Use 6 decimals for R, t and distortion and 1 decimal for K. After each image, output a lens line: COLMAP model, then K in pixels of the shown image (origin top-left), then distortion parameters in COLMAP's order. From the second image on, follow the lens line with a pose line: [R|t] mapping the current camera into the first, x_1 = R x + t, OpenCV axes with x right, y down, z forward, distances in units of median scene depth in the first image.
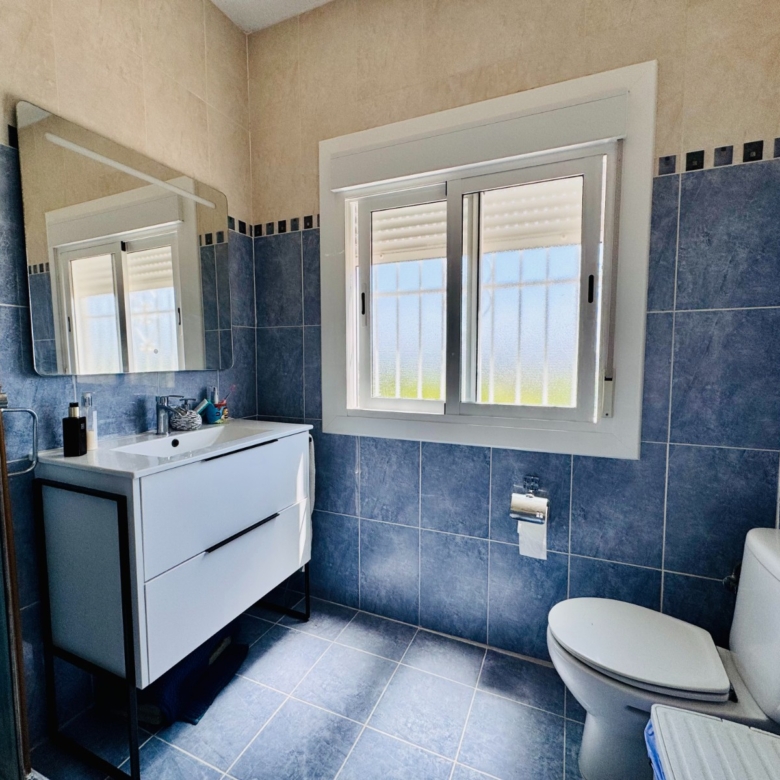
lens RADIAL K [[417.0, 0, 386.3], [0, 417.0, 388.0], [0, 0, 1]] dist [0.002573, 0.000448]
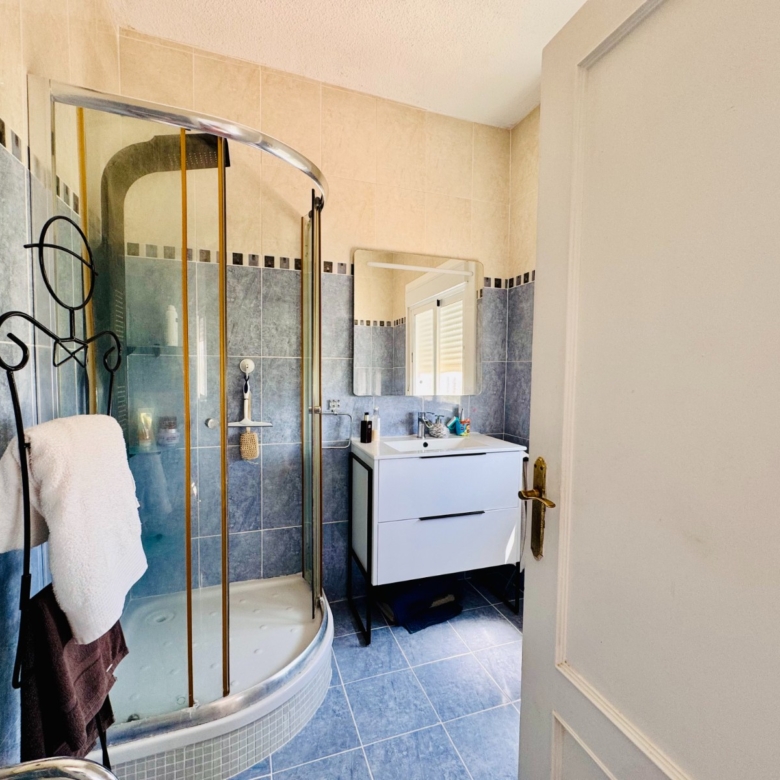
lens RADIAL K [[412.7, 0, 393.0], [0, 412.7, 389.9], [0, 0, 1]] dist [0.002446, 0.000392]
pose [[0.688272, 0.044093, -0.724112, 0.356293], [-0.068145, 0.997667, -0.004022, -0.036389], [0.722245, 0.052113, 0.689671, -0.072350]]
